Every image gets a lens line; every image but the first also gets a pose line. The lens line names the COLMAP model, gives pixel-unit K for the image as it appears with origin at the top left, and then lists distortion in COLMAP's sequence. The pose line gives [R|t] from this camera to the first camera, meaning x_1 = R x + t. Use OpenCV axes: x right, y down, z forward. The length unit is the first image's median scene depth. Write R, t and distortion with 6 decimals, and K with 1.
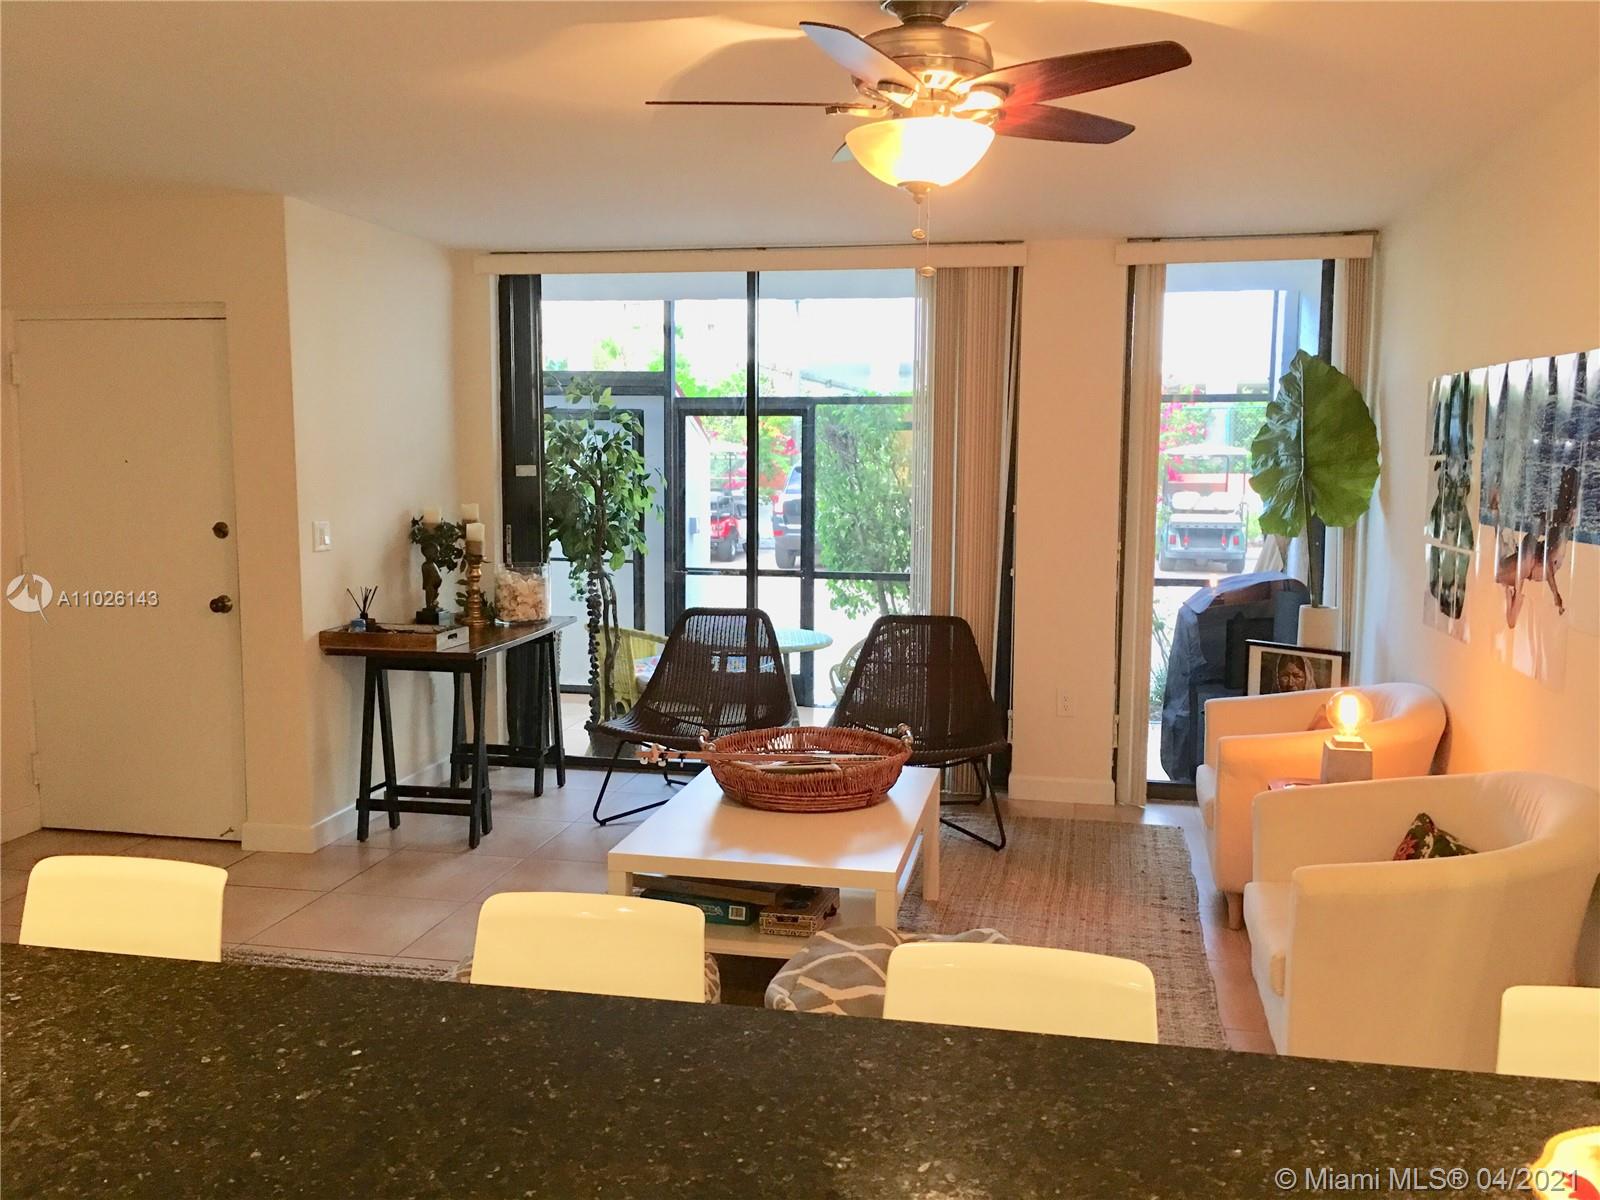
lens RADIAL K [[1359.9, 0, 802.4], [0, 1359.9, 591.9], [0, 0, 1]] dist [0.057704, -0.086376]
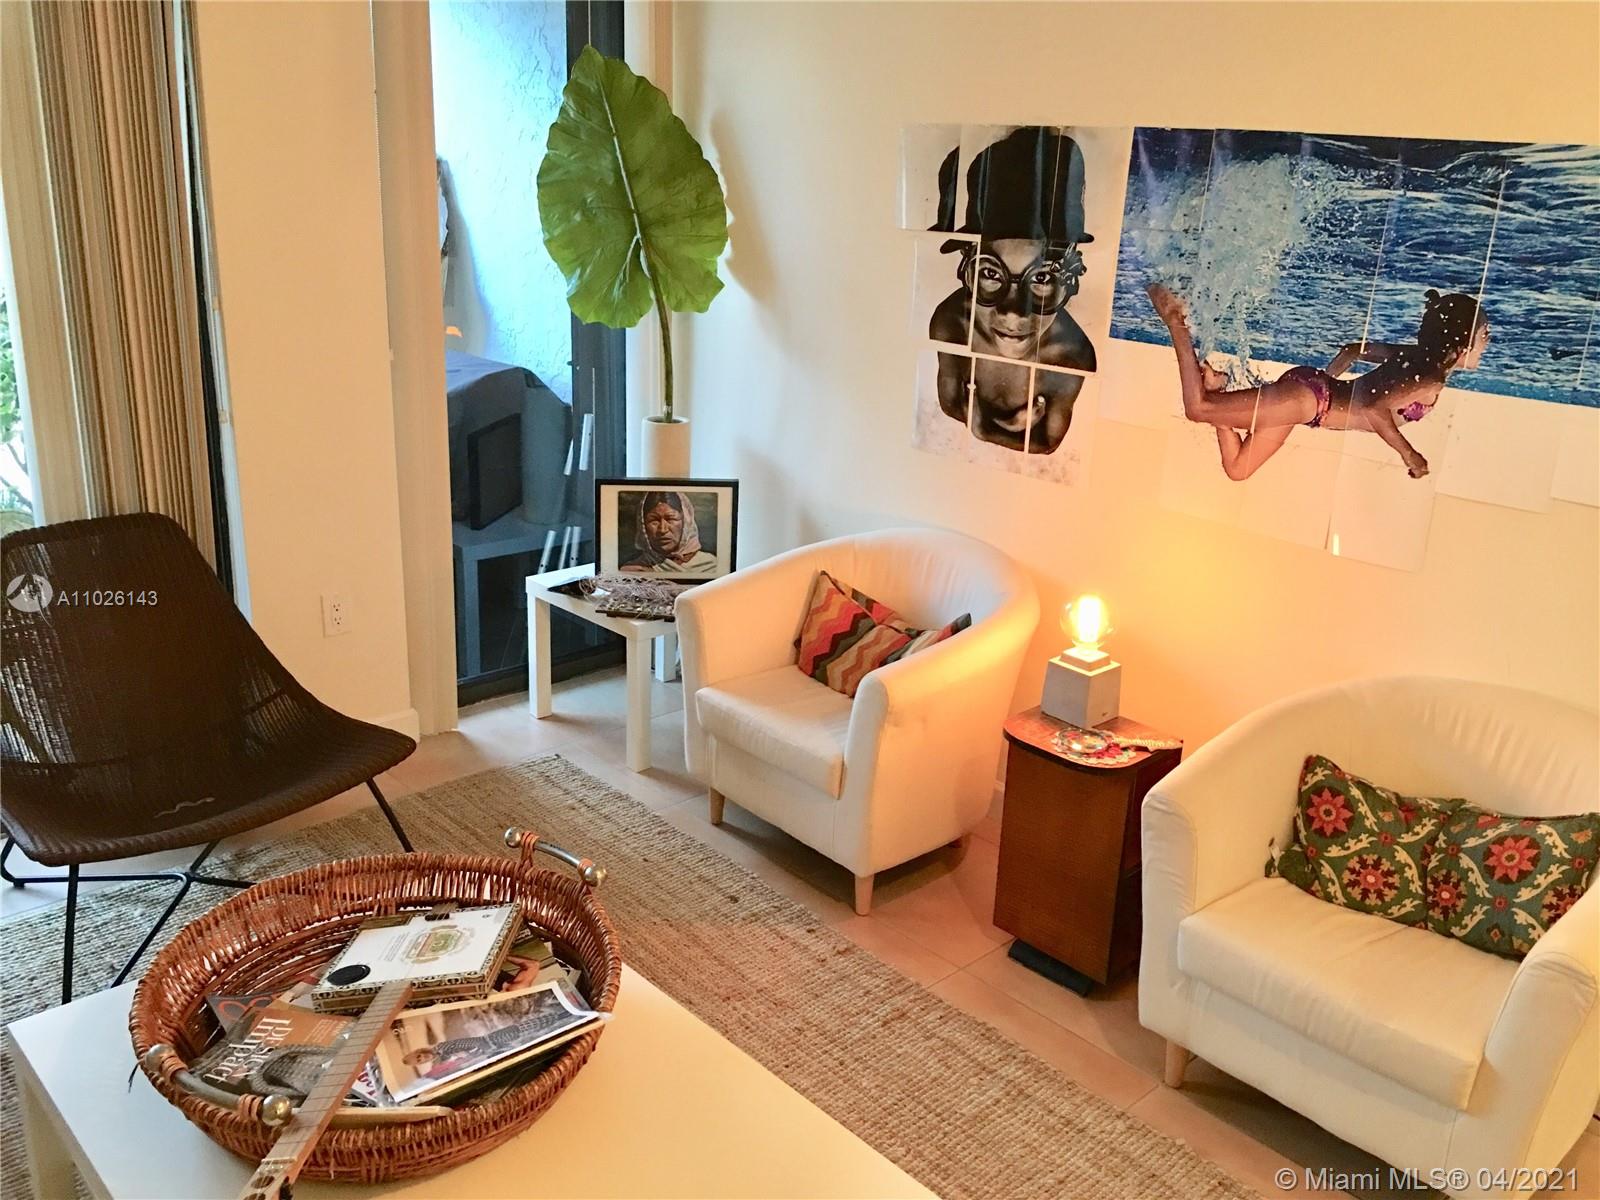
lens RADIAL K [[1359.9, 0, 802.4], [0, 1359.9, 591.9], [0, 0, 1]] dist [0.057704, -0.086376]
pose [[0.576716, -0.233647, 0.782820, -0.203538], [0.043647, 0.965673, 0.256068, -0.093956], [-0.815778, -0.113511, 0.567117, 0.552274]]
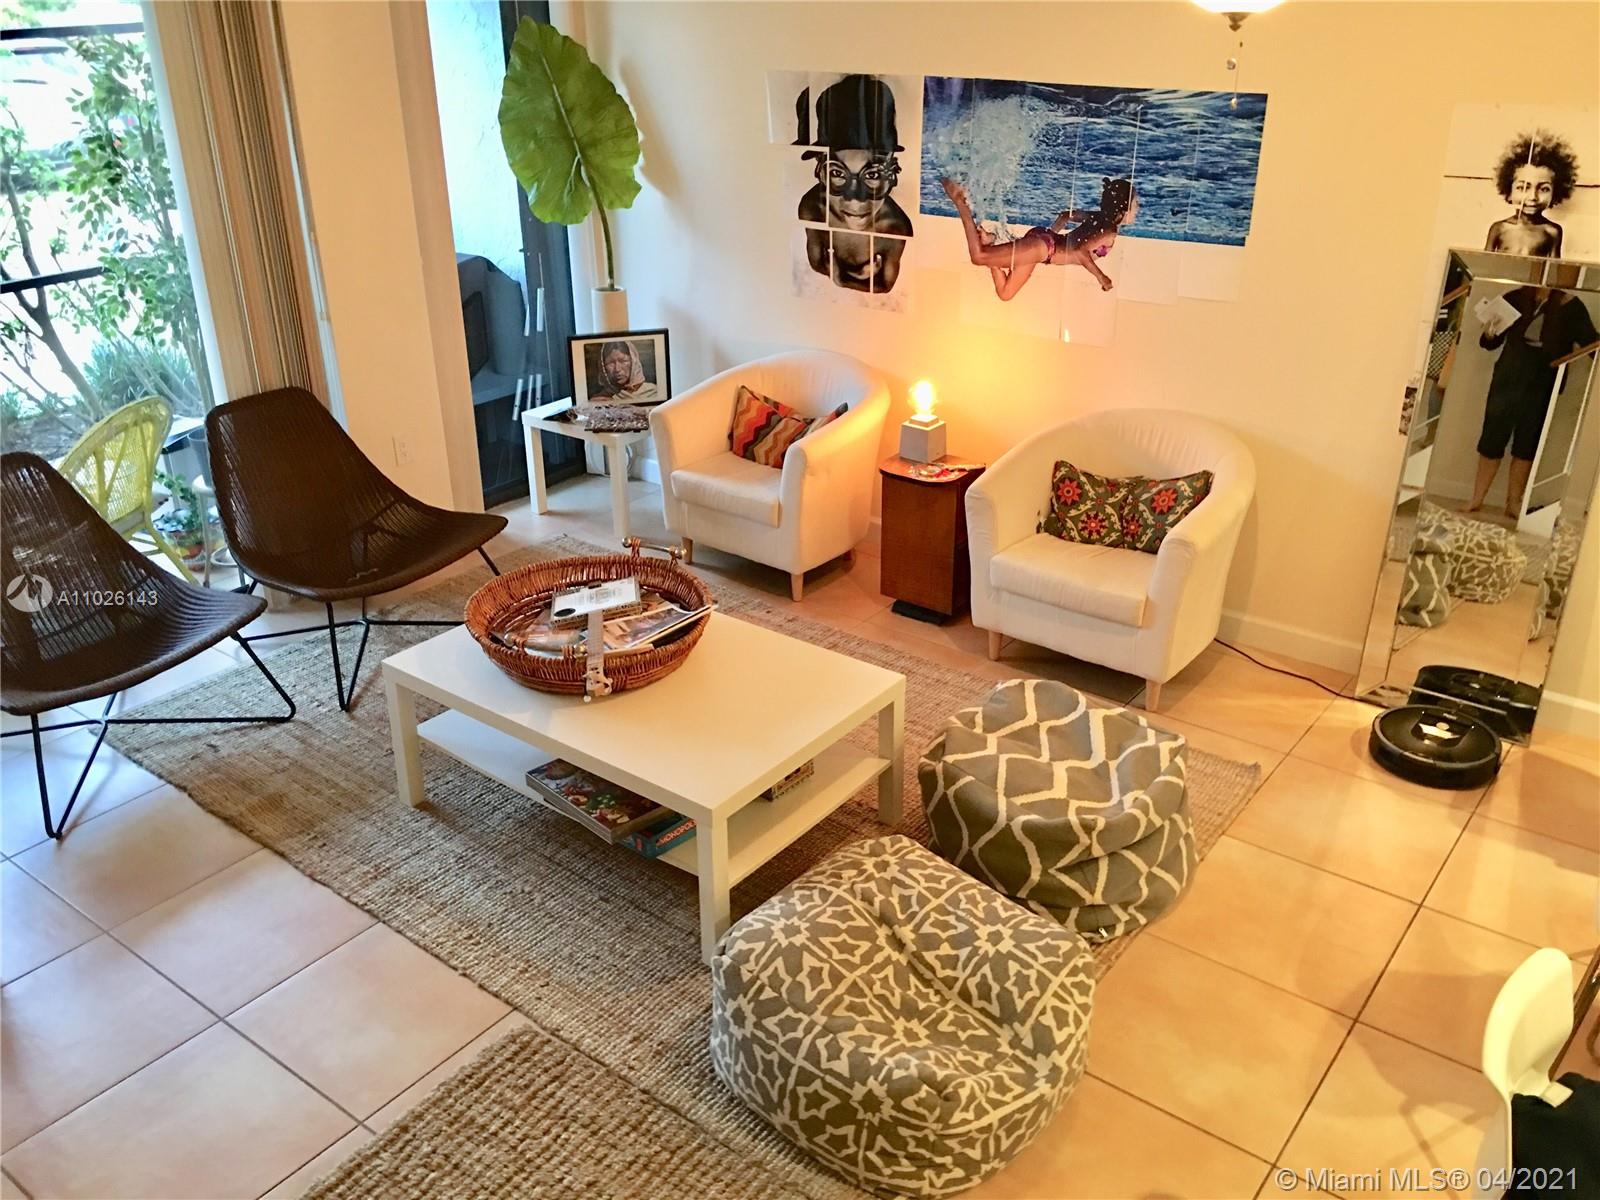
lens RADIAL K [[1365.4, 0, 793.2], [0, 1365.4, 599.1], [0, 0, 1]] dist [0.059014, -0.097724]
pose [[0.440799, -0.386236, 0.810258, -0.542122], [0.103270, 0.918516, 0.381660, -0.170135], [-0.891645, -0.084560, 0.444768, 0.428544]]
